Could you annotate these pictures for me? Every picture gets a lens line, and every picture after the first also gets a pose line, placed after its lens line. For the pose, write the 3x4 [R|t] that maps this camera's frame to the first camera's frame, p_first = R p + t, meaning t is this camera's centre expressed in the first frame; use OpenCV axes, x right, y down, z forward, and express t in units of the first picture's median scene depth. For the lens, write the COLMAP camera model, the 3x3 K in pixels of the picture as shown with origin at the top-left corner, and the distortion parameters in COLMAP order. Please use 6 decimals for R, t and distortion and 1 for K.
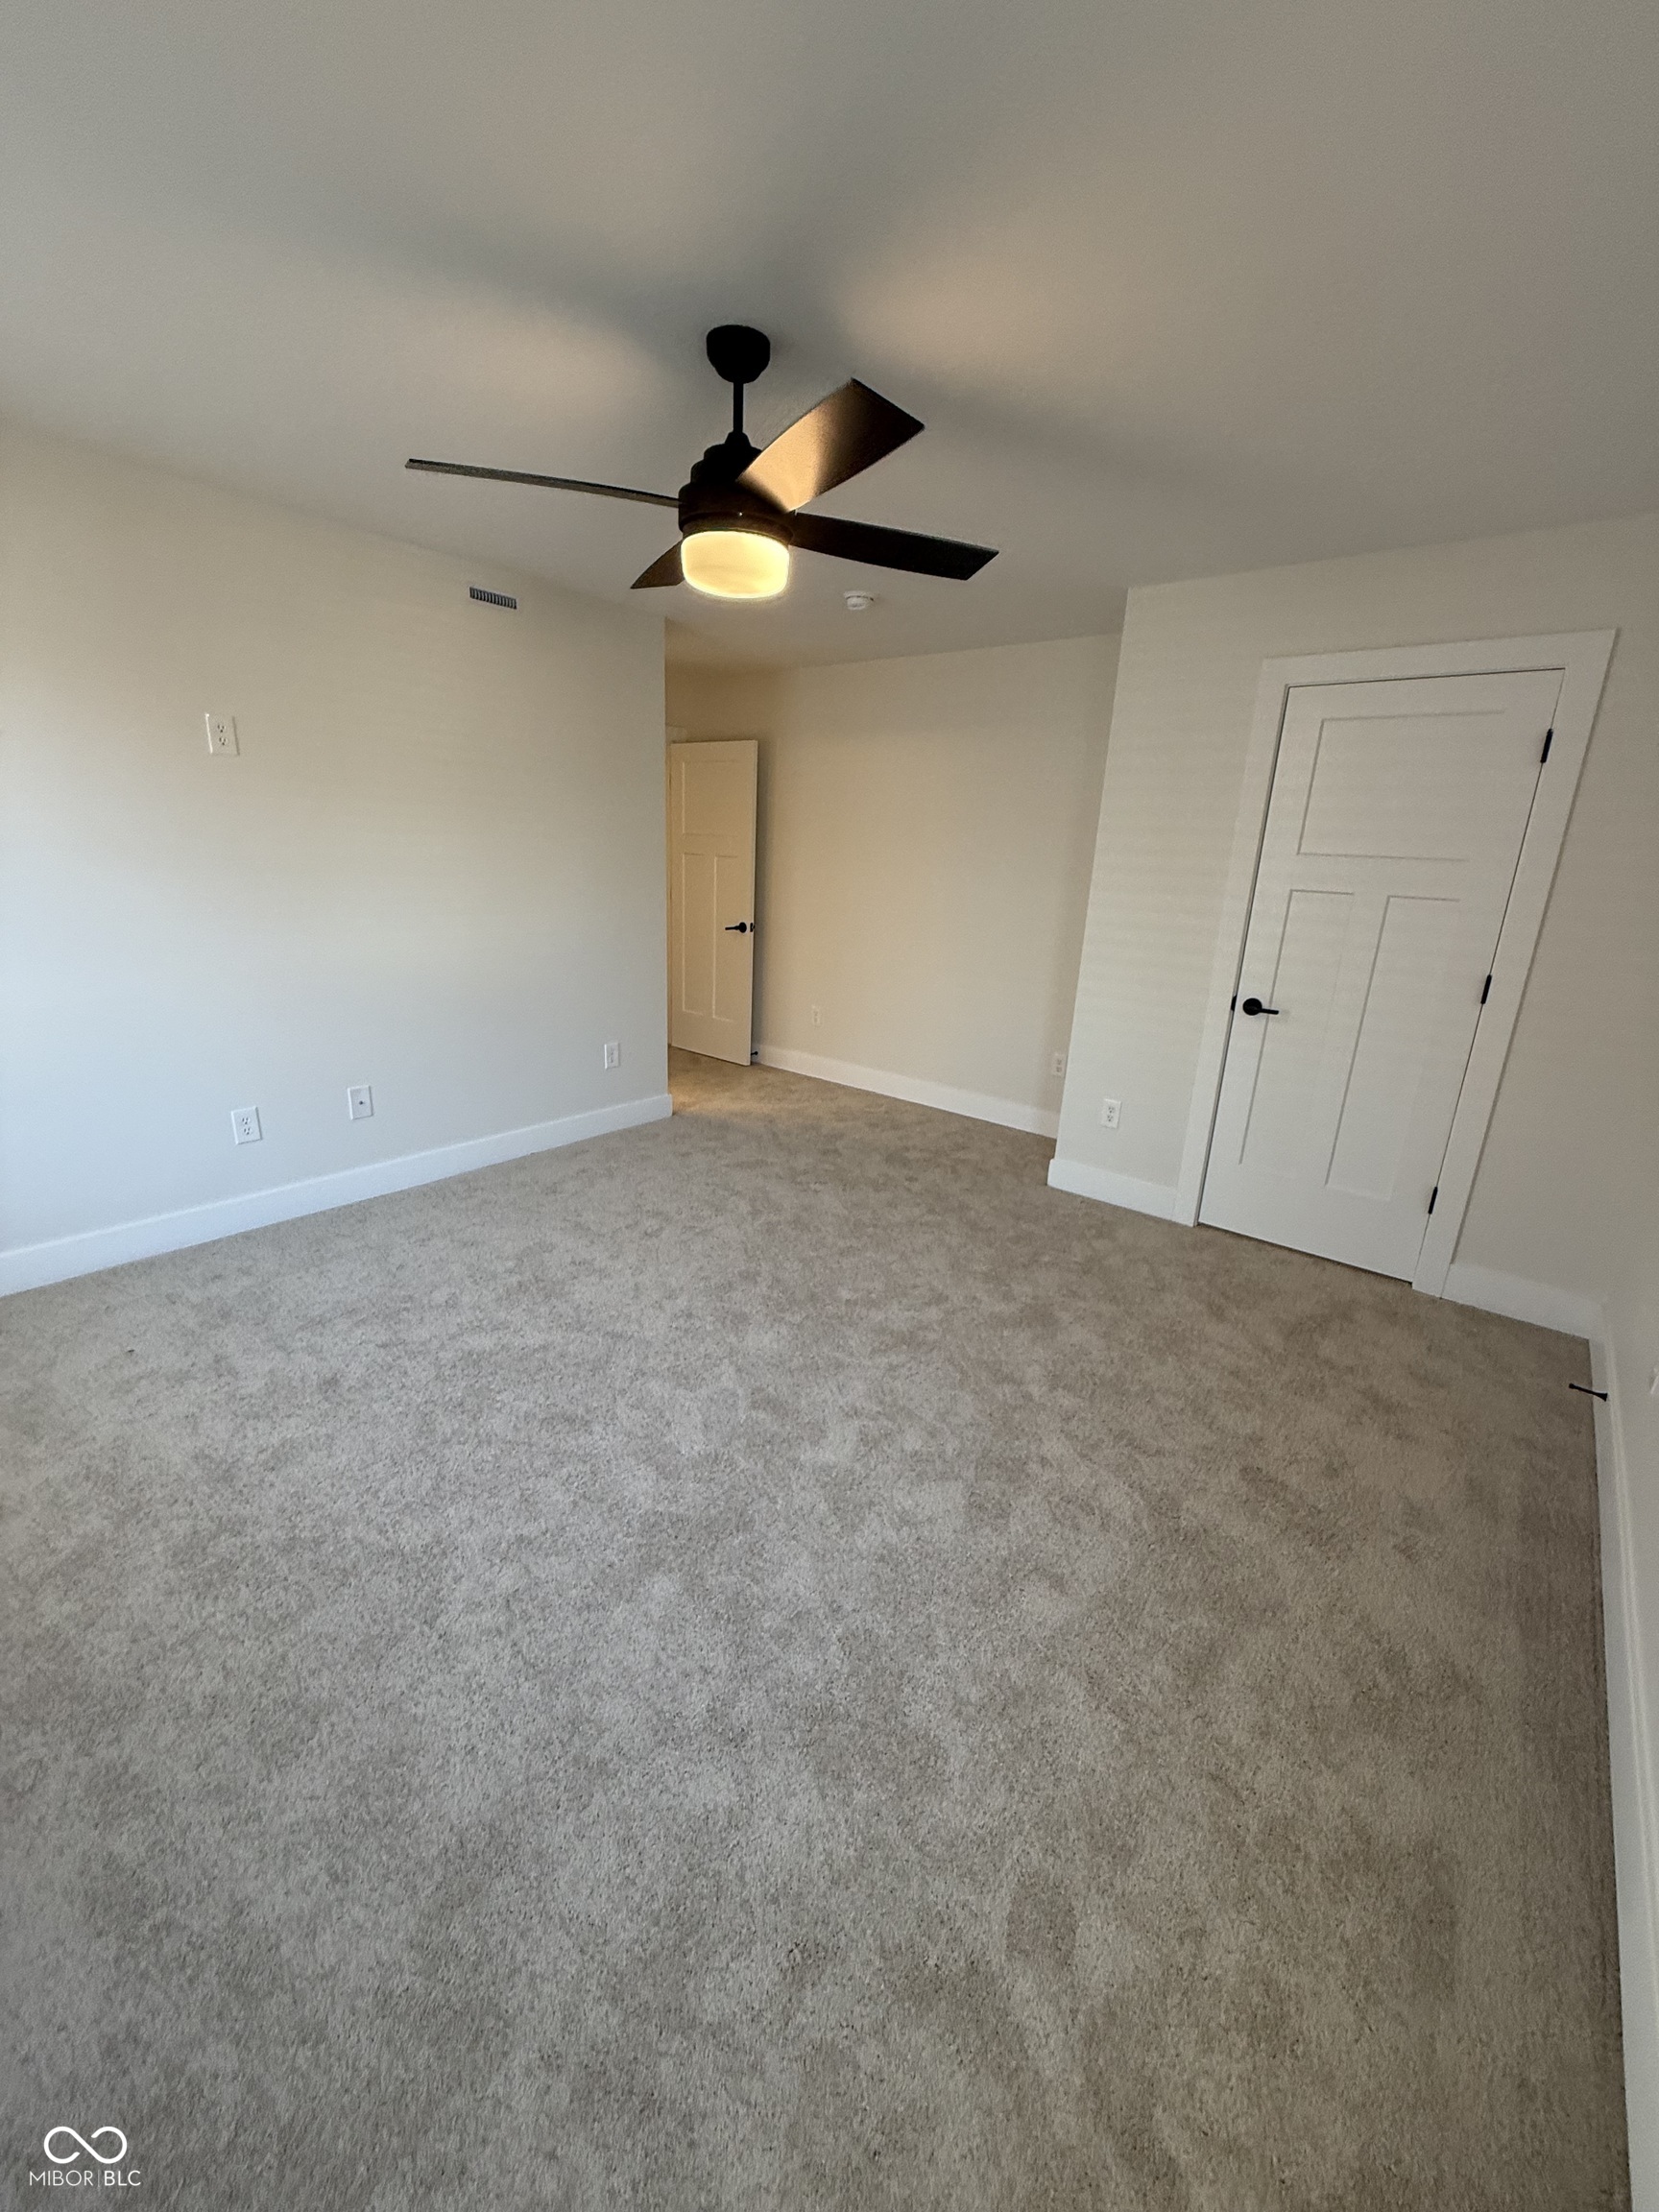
lens RADIAL K [[887.1, 0, 822.5], [0, 887.1, 1104.3], [0, 0, 1]] dist [-0.000141, -0.000104]
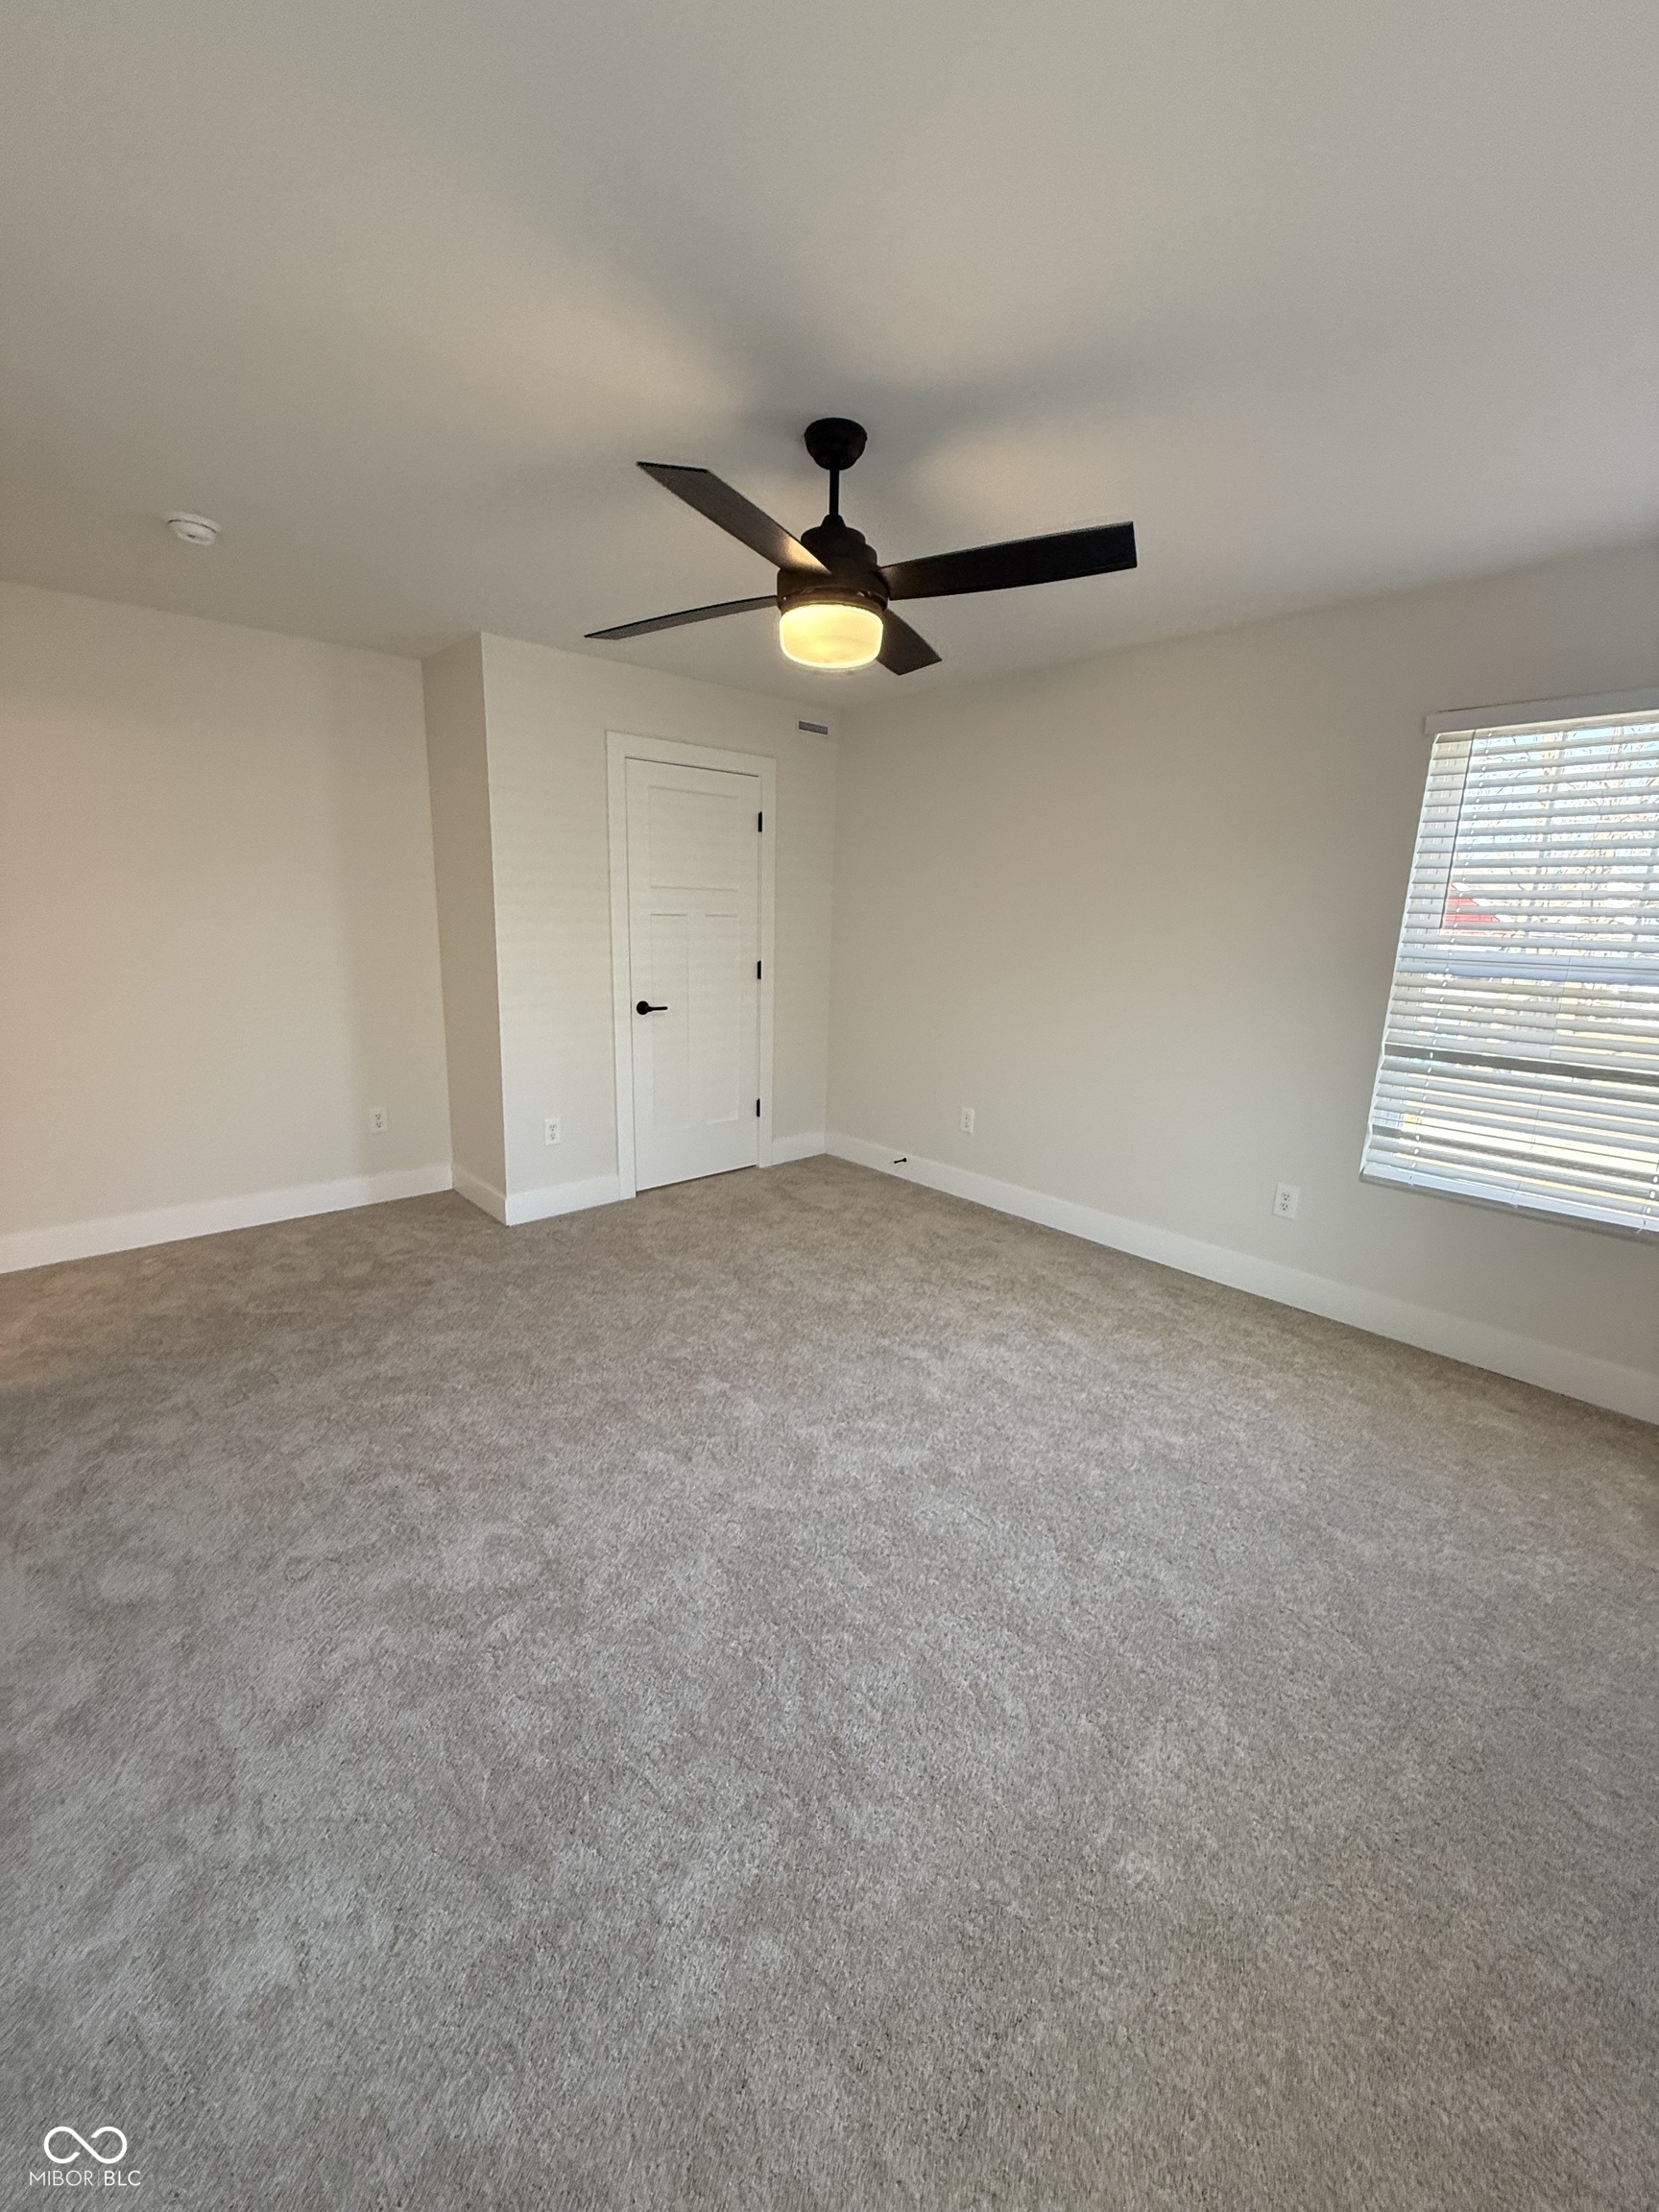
lens RADIAL K [[887.1, 0, 822.5], [0, 887.1, 1104.3], [0, 0, 1]] dist [-0.000141, -0.000104]
pose [[0.131279, -0.251412, 0.958936, -0.698455], [0.261360, 0.941862, 0.211155, -0.174444], [-0.956272, 0.222907, 0.189356, 0.533207]]
